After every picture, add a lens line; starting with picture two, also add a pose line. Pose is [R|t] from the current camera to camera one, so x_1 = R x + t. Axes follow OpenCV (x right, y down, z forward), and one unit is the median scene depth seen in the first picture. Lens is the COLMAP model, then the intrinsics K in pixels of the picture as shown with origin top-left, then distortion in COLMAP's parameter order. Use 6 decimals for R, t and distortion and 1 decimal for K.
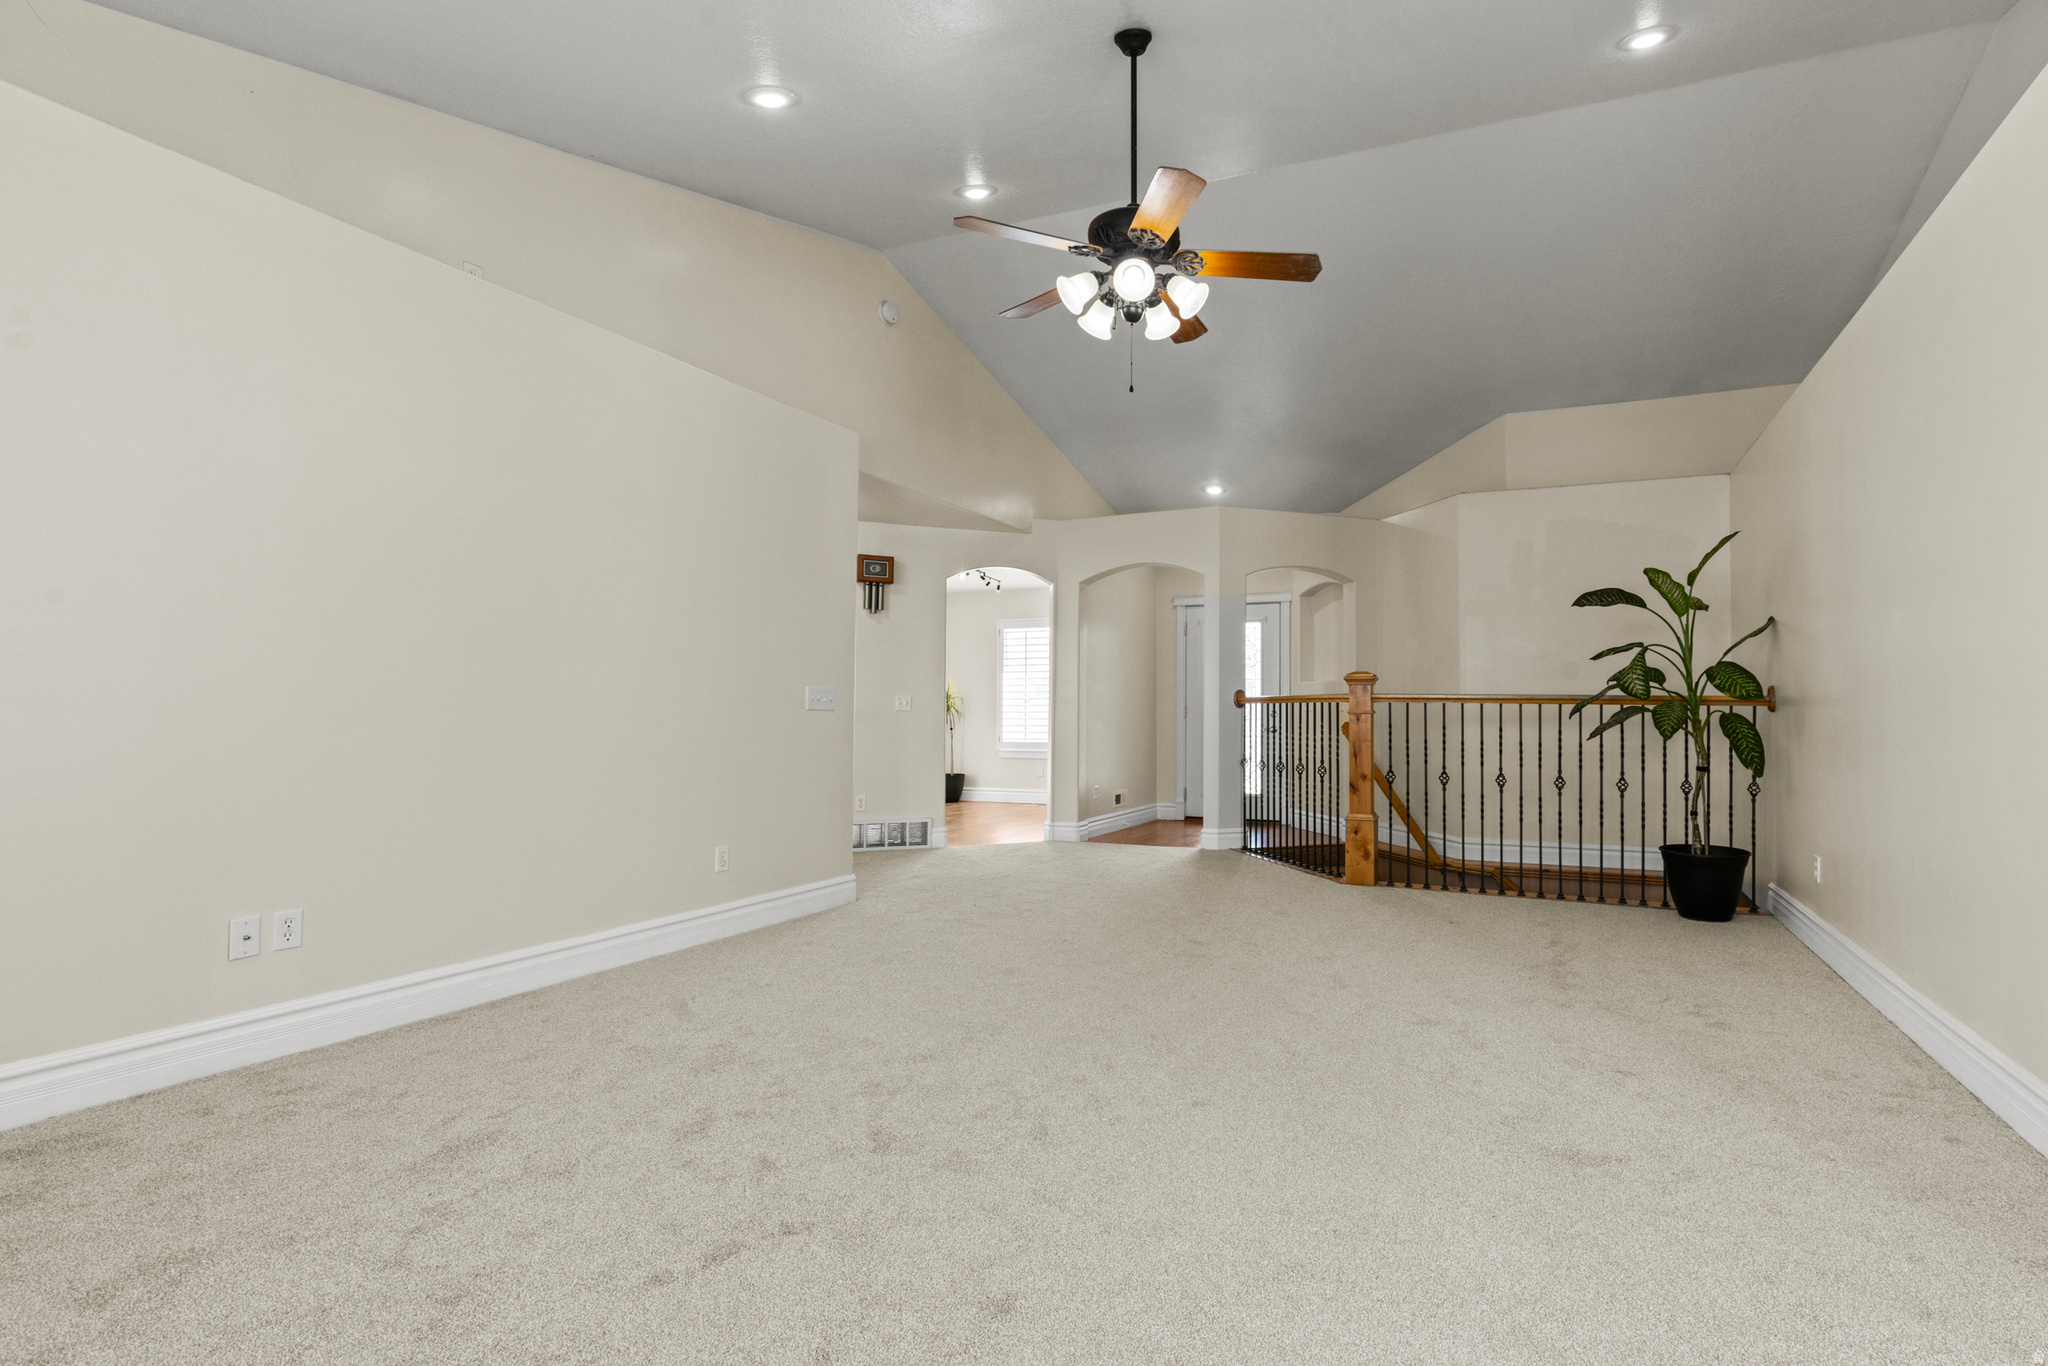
lens RADIAL K [[918.9, 0, 1032.5], [0, 918.9, 684.8], [0, 0, 1]] dist [0.001301, 0.000373]
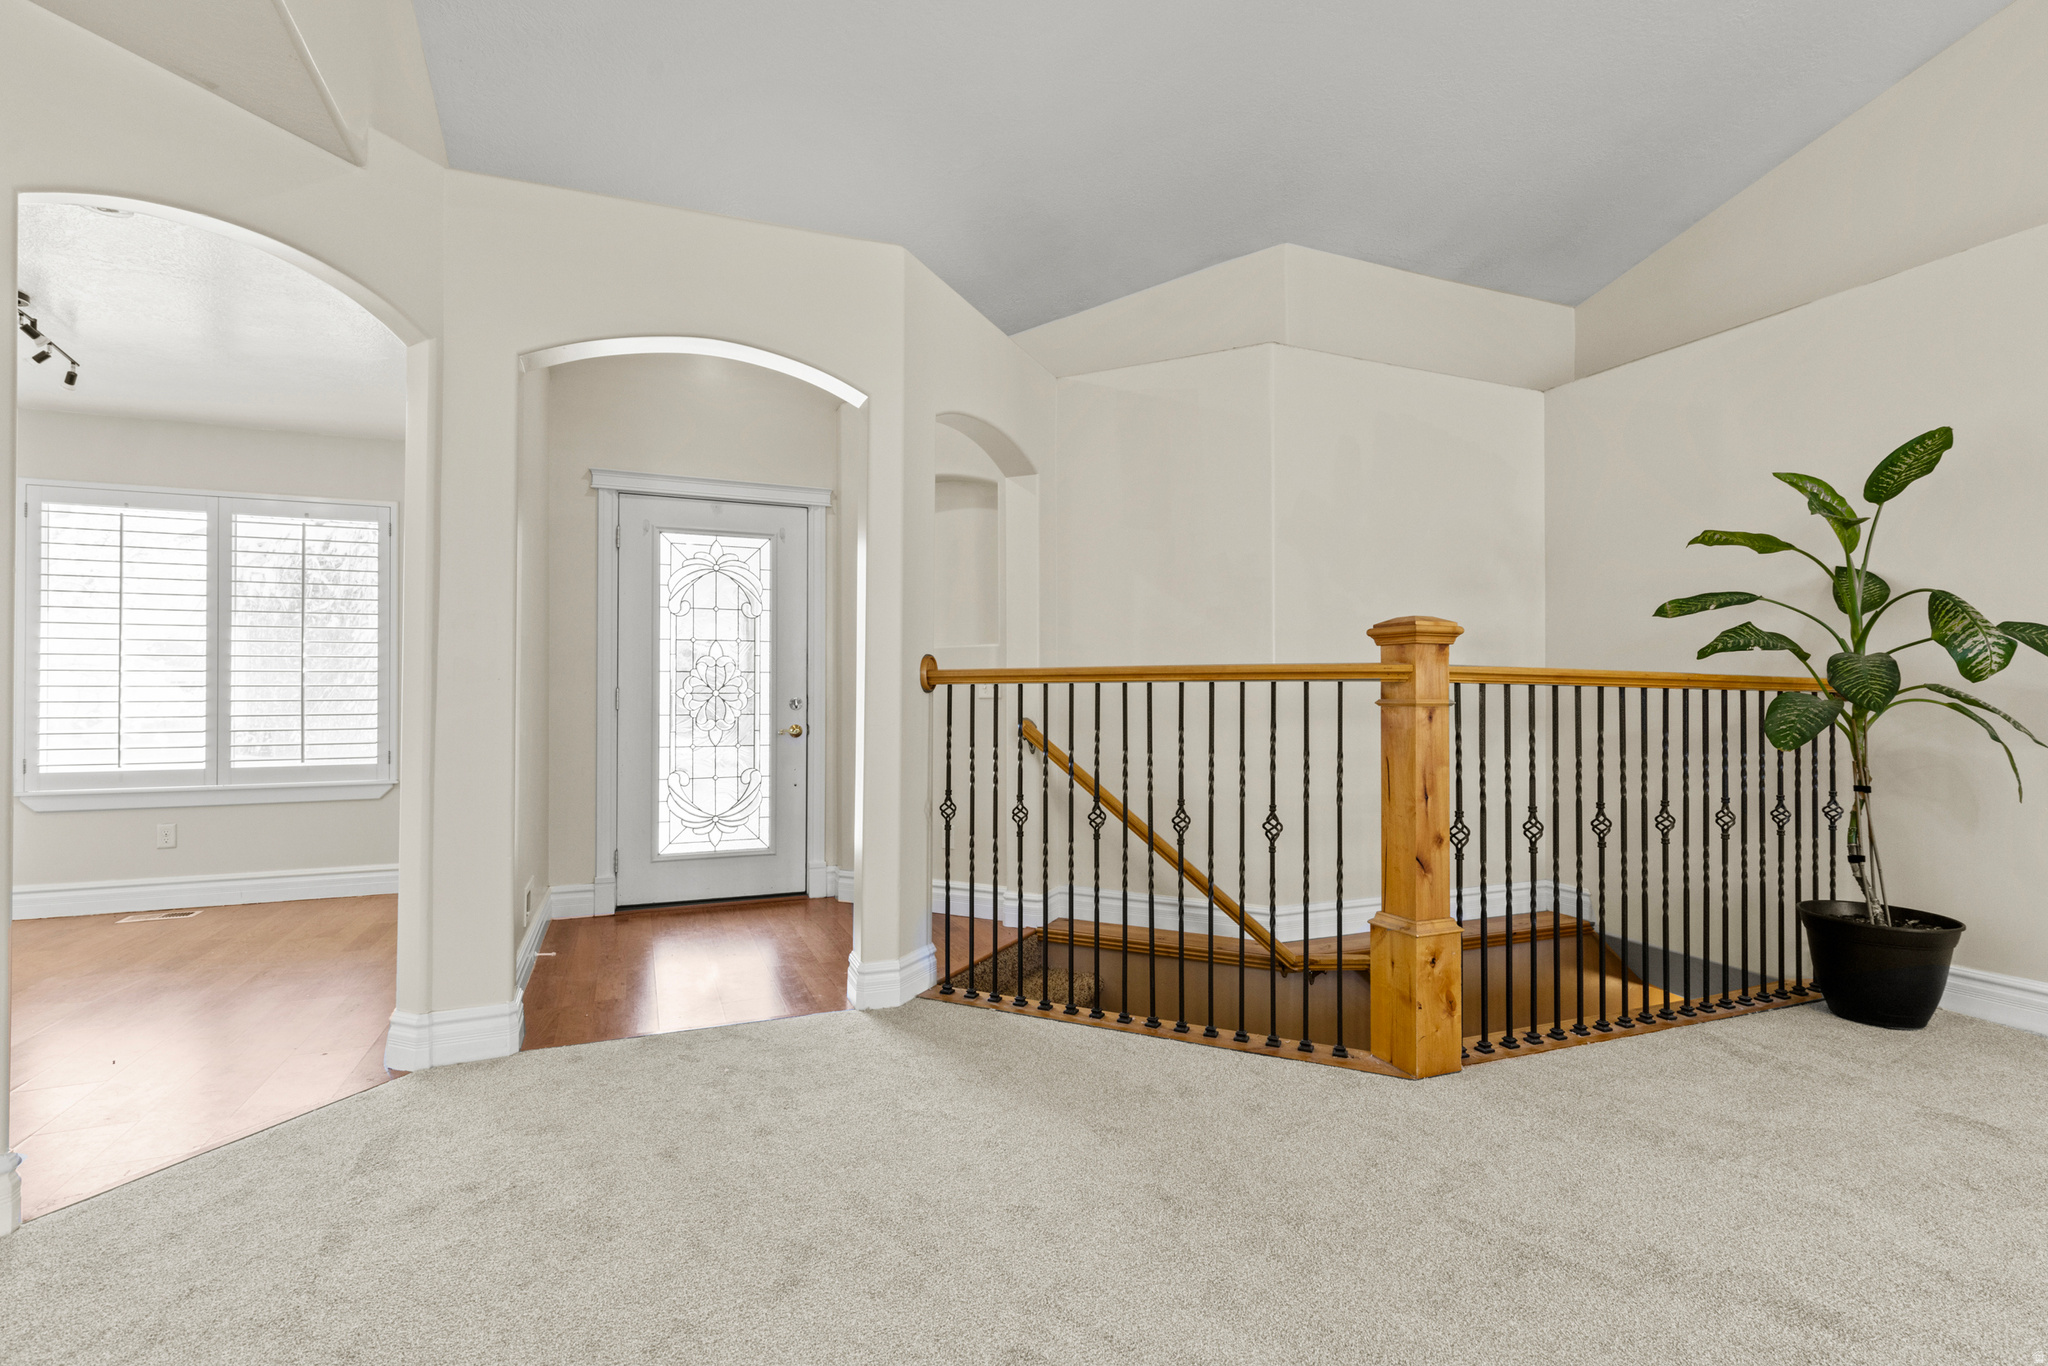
lens RADIAL K [[984.3, 0, 1024.0], [0, 984.3, 683.0], [0, 0, 1]] dist [0.017339, 0.000126]
pose [[0.667864, 0.004665, 0.744269, -0.130499], [-0.019139, 0.999757, 0.010907, 0.014509], [-0.744037, -0.021529, 0.667791, 0.680607]]
